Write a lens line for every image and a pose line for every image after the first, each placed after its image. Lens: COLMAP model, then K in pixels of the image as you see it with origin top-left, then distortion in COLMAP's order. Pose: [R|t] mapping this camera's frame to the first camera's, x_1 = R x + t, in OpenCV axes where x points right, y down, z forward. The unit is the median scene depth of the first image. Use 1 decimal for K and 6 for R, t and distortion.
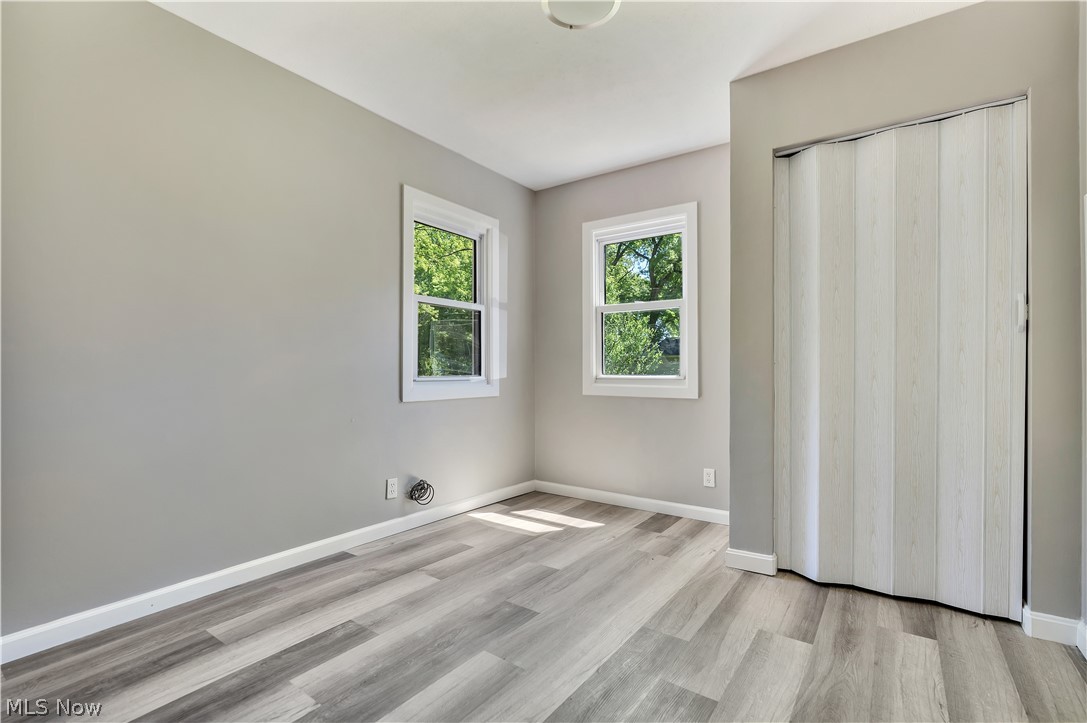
lens RADIAL K [[496.4, 0, 540.6], [0, 496.4, 365.4], [0, 0, 1]] dist [-0.001639, 0.000555]
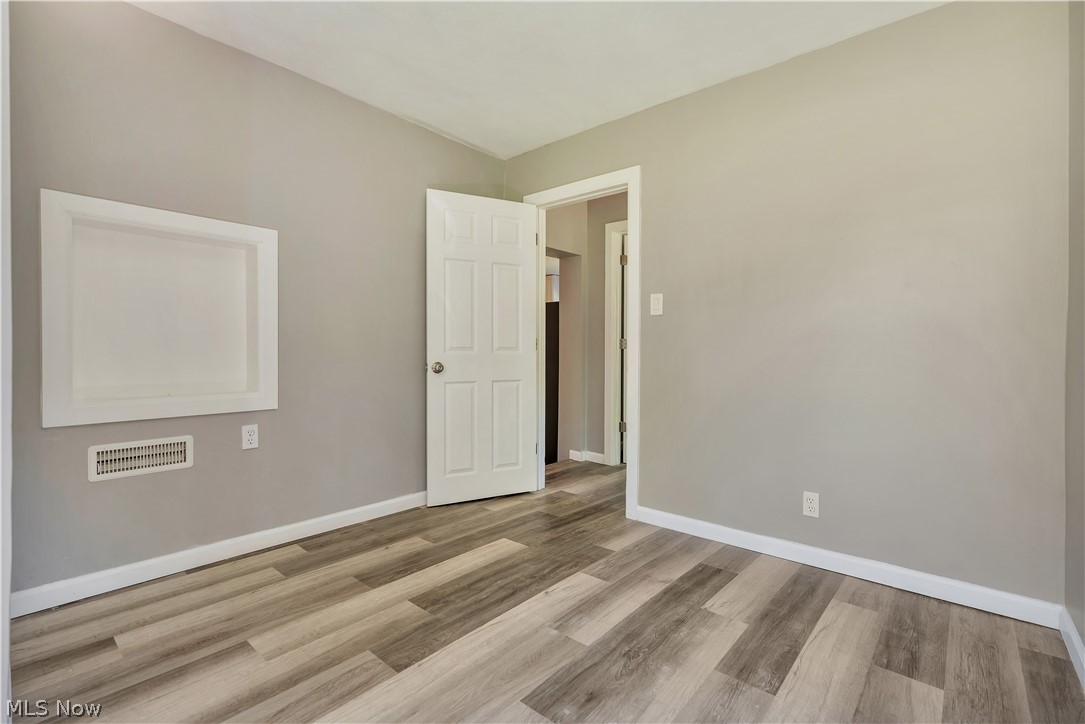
lens RADIAL K [[495.4, 0, 541.5], [0, 495.4, 361.5], [0, 0, 1]] dist [-0.001639, 0.000555]
pose [[-0.995618, -0.014388, 0.092395, -0.104055], [-0.013207, 0.999823, 0.013378, 0.003324], [-0.092571, 0.012099, -0.995633, 1.958539]]
